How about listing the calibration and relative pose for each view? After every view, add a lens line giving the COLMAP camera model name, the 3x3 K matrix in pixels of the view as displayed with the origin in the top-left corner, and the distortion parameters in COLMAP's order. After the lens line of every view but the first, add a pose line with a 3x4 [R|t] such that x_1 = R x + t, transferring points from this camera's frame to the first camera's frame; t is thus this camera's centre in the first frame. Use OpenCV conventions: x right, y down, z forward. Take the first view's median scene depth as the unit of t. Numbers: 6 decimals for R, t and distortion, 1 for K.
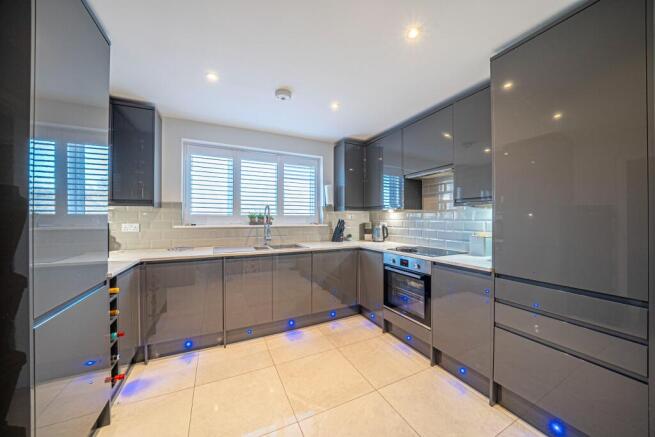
lens RADIAL K [[226.9, 0, 329.1], [0, 226.9, 219.4], [0, 0, 1]] dist [-0.021040, 0.001052]
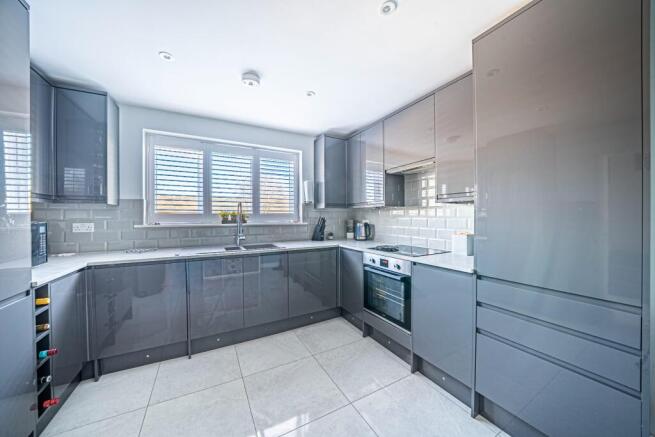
lens RADIAL K [[226.9, 0, 328.9], [0, 226.9, 219.4], [0, 0, 1]] dist [-0.021040, 0.001052]
pose [[0.999036, -0.005519, 0.043557, 0.066265], [0.005119, 0.999944, 0.009300, 0.001264], [-0.043606, -0.009068, 0.999008, 0.075913]]
